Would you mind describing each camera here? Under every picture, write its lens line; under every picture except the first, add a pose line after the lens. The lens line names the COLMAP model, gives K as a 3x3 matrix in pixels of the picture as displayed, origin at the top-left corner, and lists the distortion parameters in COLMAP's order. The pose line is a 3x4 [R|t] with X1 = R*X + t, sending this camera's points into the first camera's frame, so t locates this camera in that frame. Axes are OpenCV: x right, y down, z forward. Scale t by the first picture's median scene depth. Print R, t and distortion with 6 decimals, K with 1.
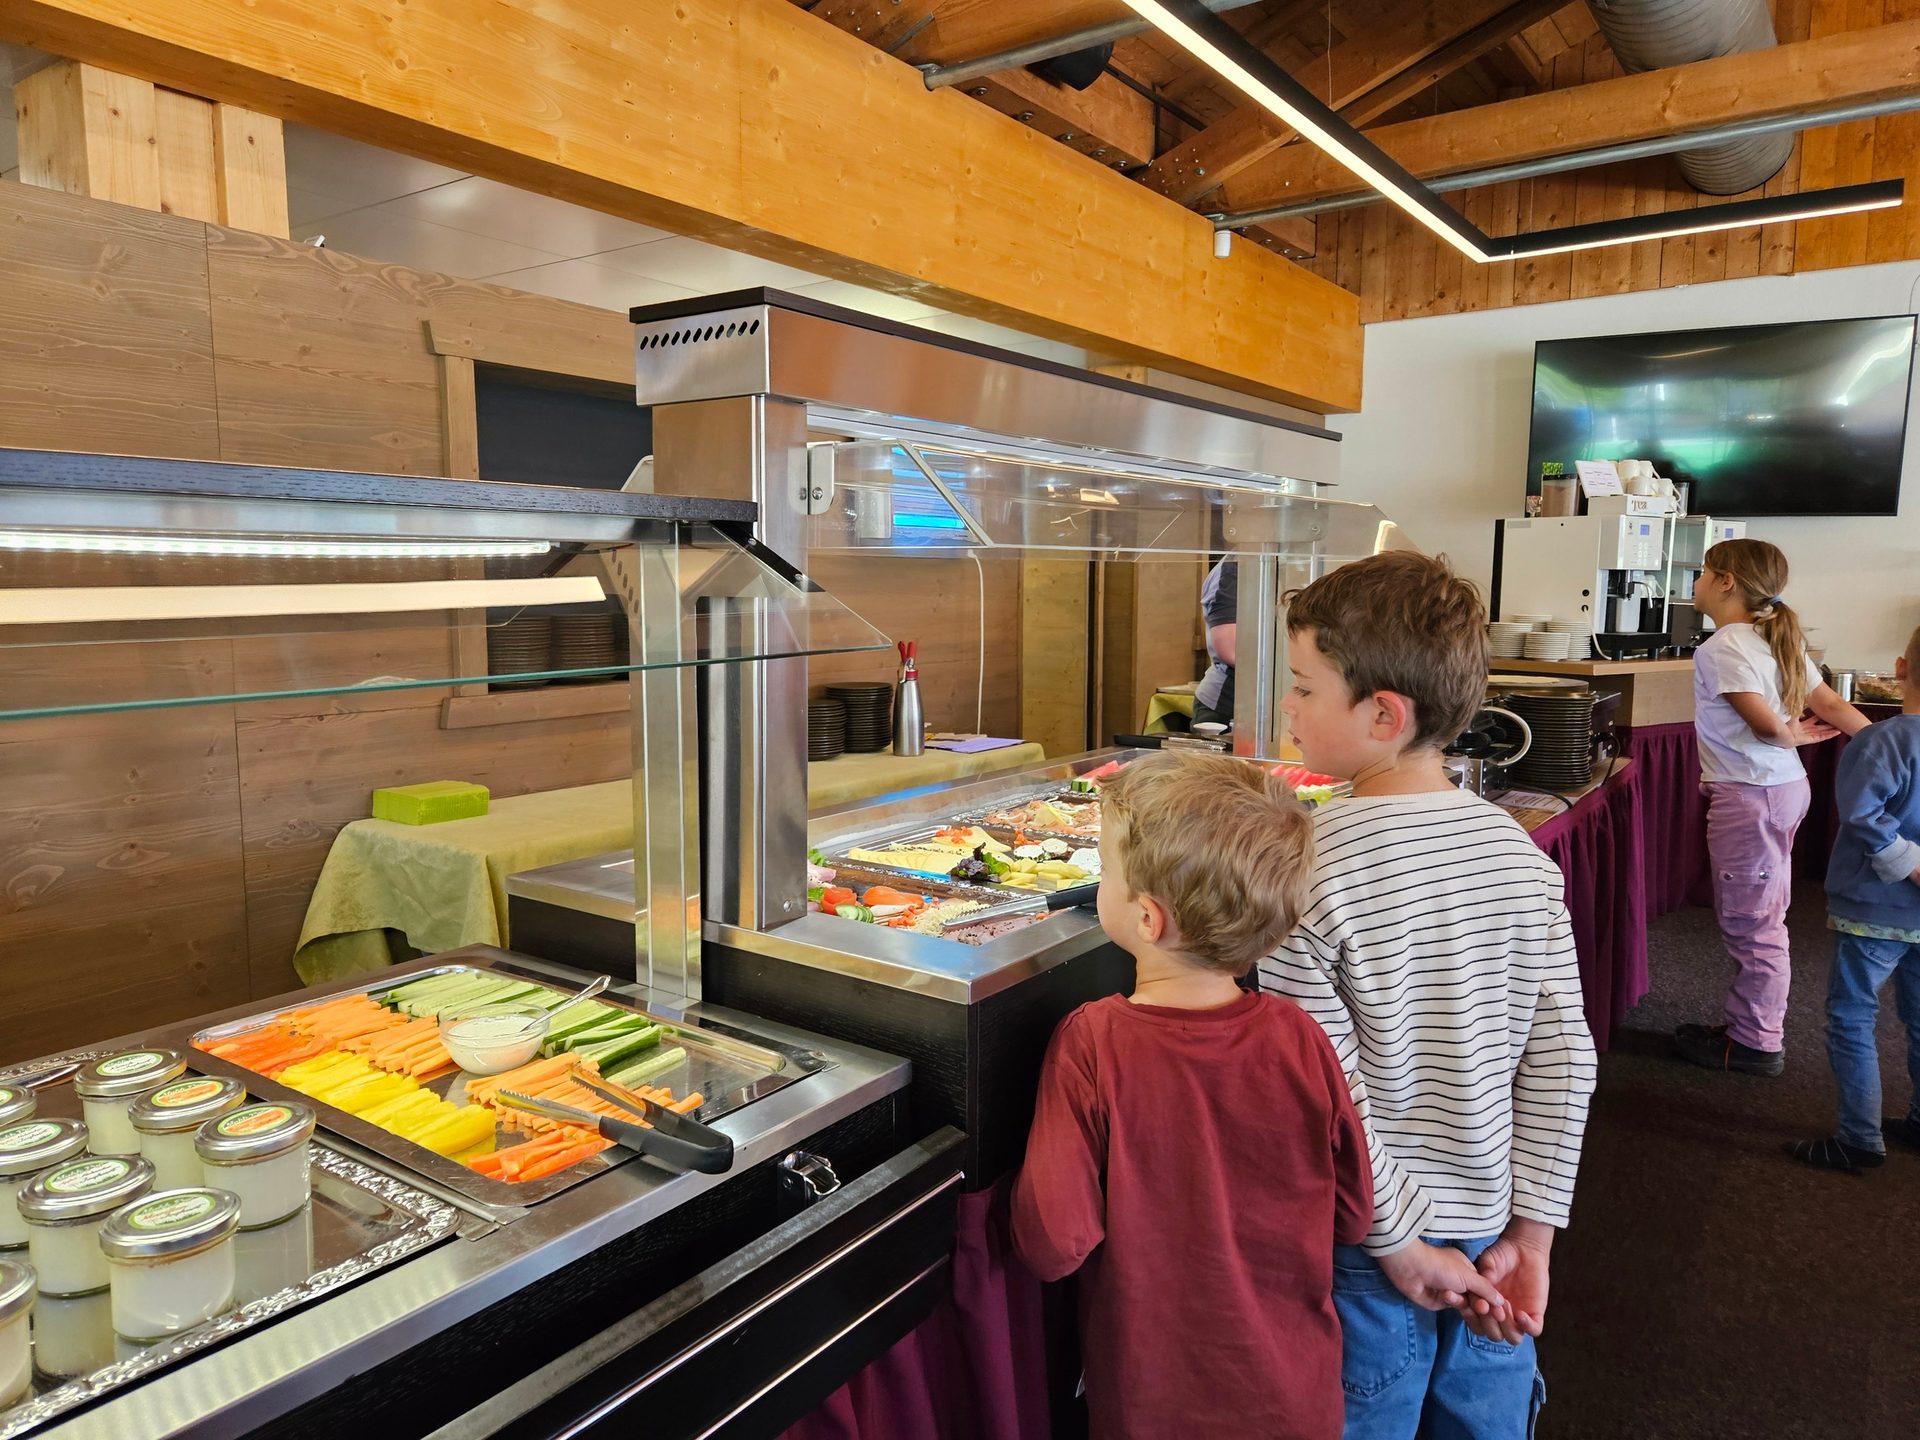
lens RADIAL K [[1292.6, 0, 947.6], [0, 1292.6, 713.8], [0, 0, 1]] dist [0.033888, -0.020997]
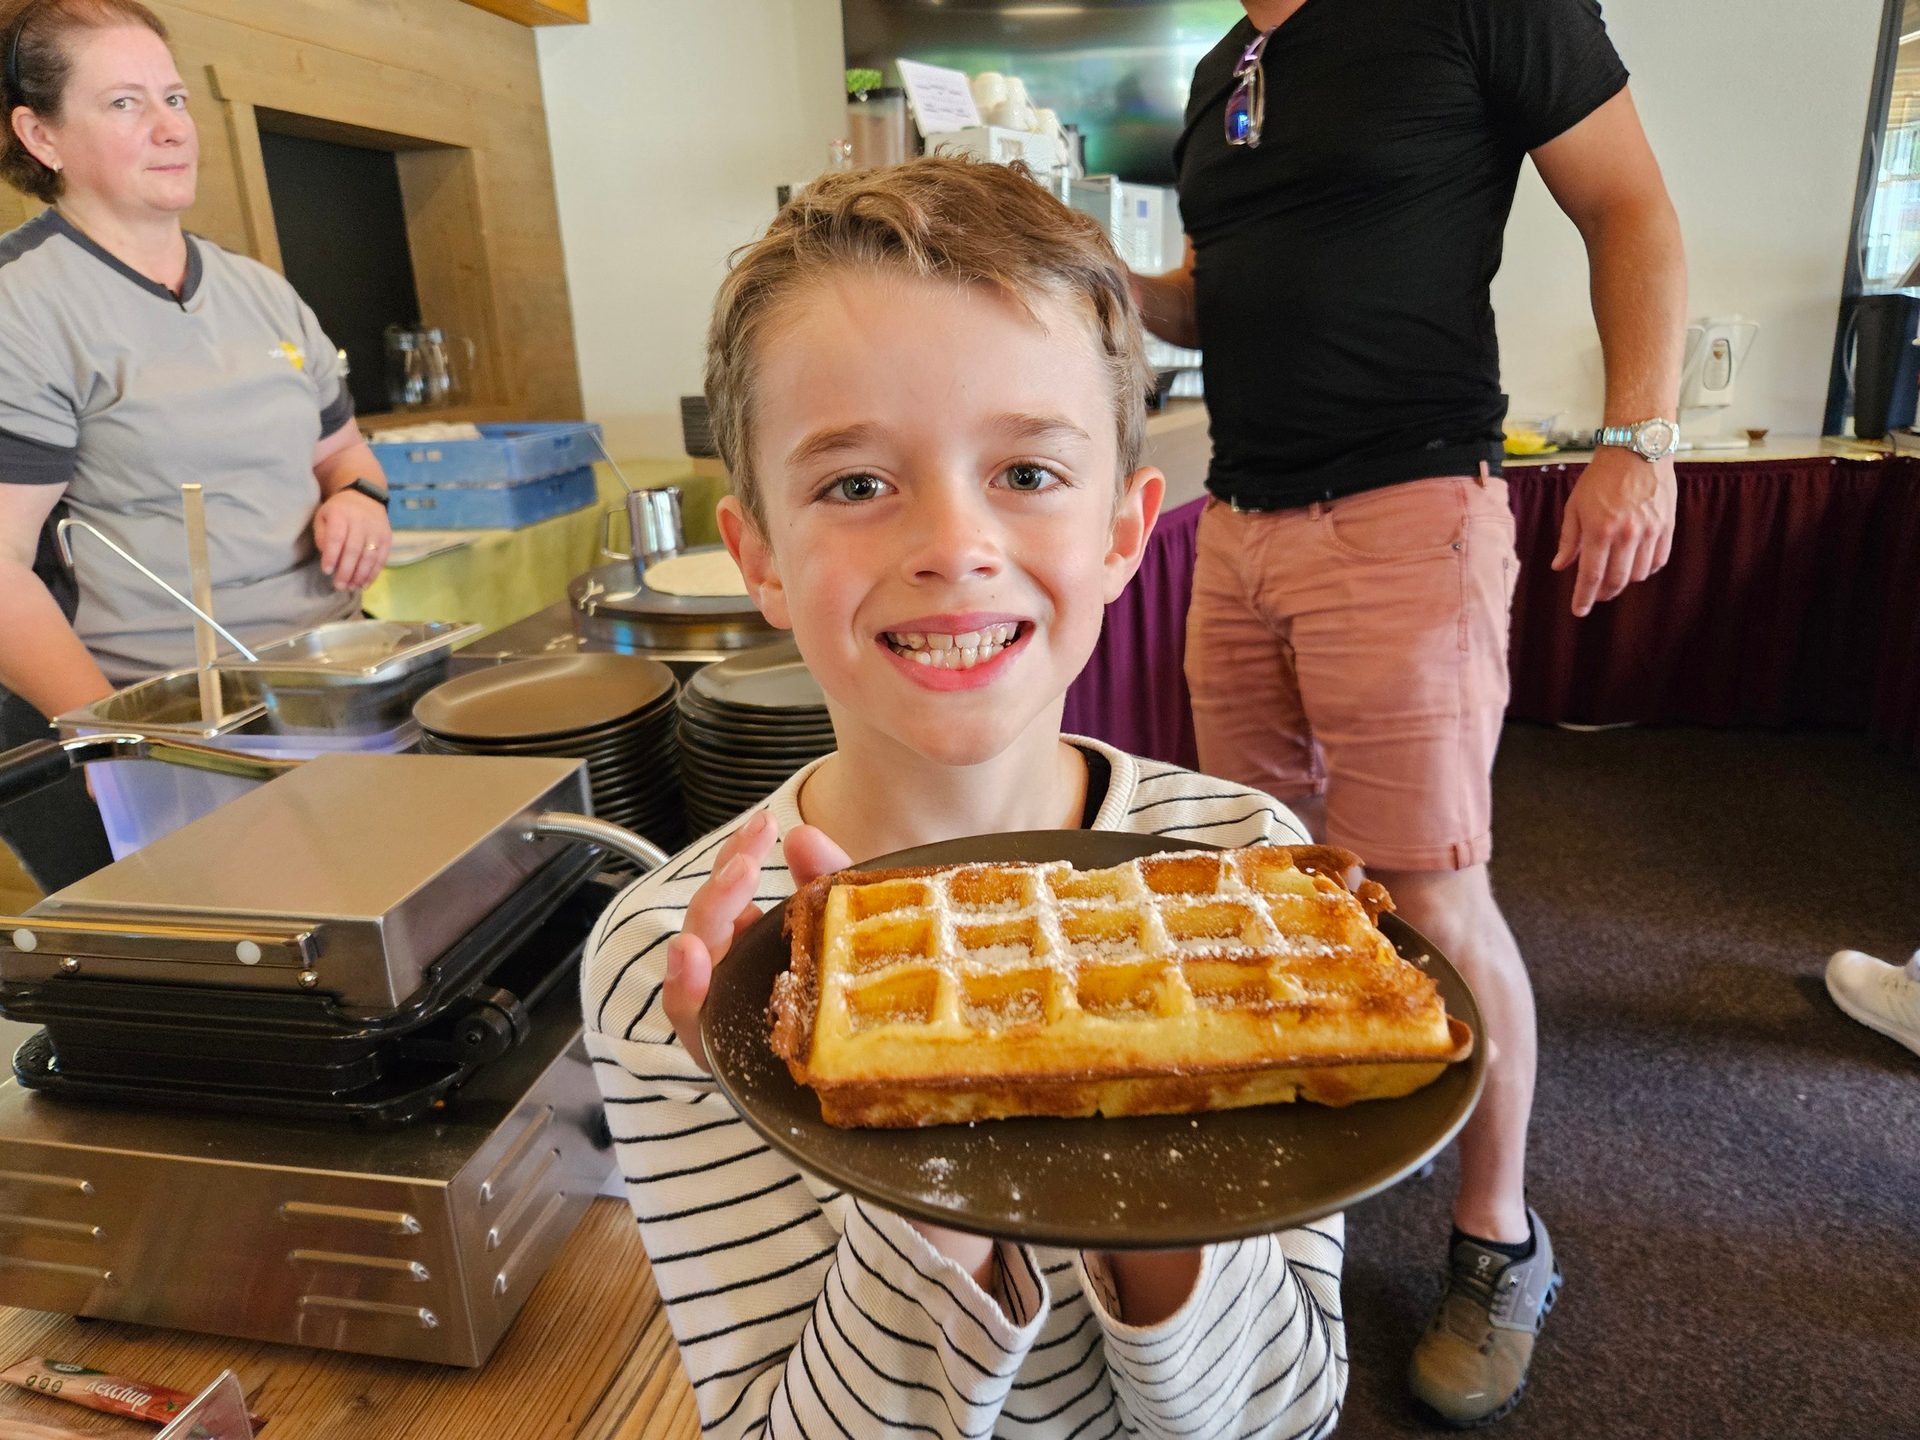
lens RADIAL K [[1292.6, 0, 966.5], [0, 1292.6, 717.0], [0, 0, 1]] dist [0.033888, -0.020997]
pose [[0.900890, -0.175802, 0.396851, 0.246316], [0.096176, 0.972428, 0.212449, -0.044656], [-0.423257, -0.153225, 0.892959, 0.466603]]
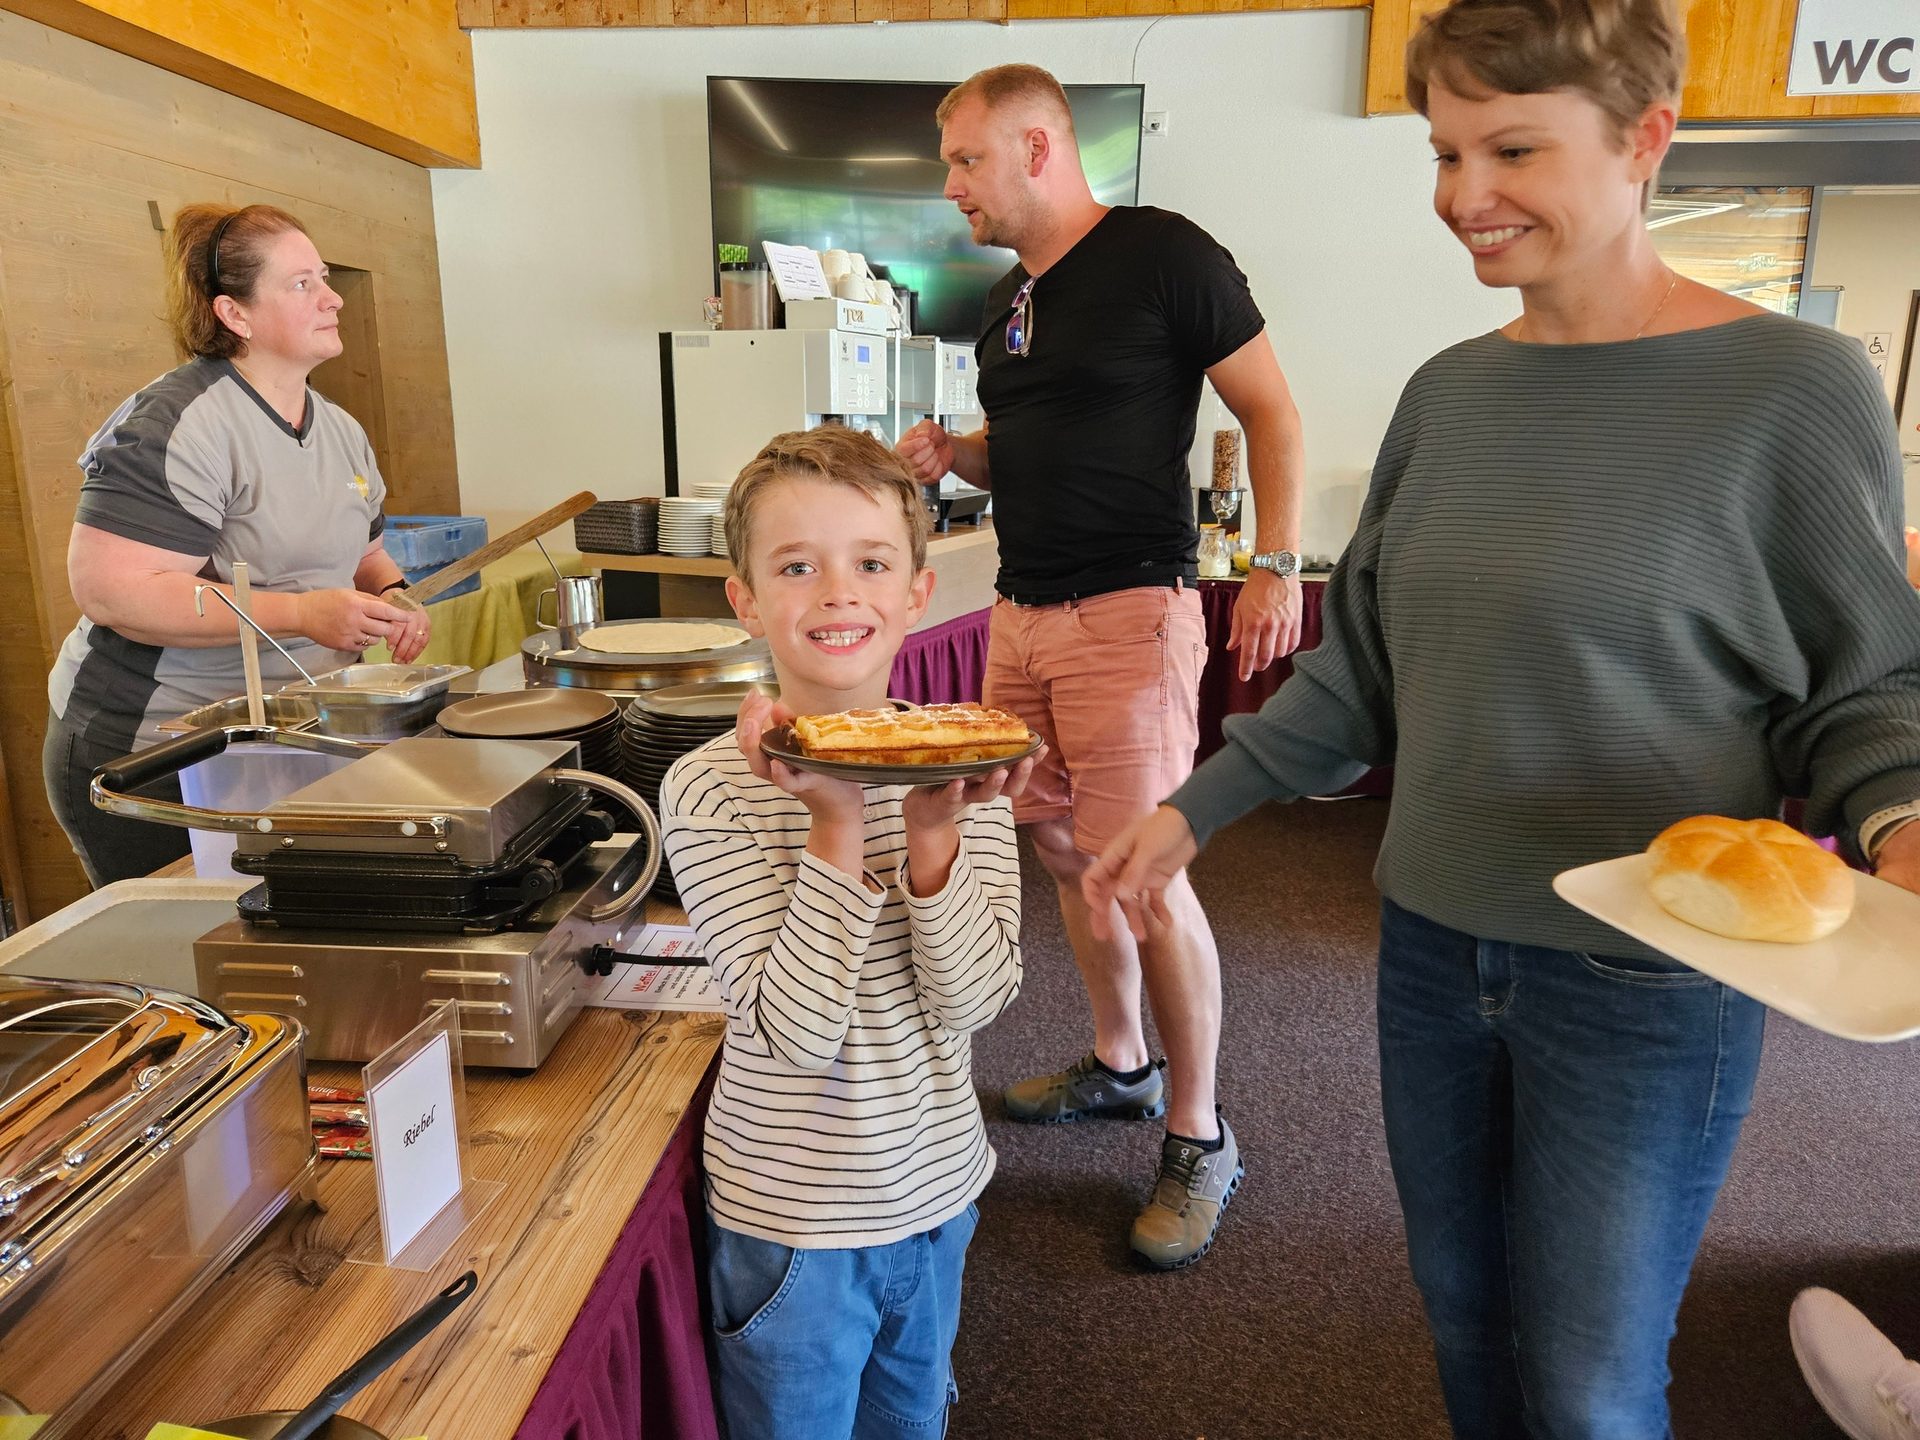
lens RADIAL K [[1292.6, 0, 956.9], [0, 1292.6, 716.9], [0, 0, 1]] dist [0.033888, -0.020997]
pose [[0.846221, -0.123866, 0.518235, 0.193476], [0.055843, 0.987865, 0.144928, -0.047159], [-0.529898, -0.093701, 0.842869, 0.369426]]
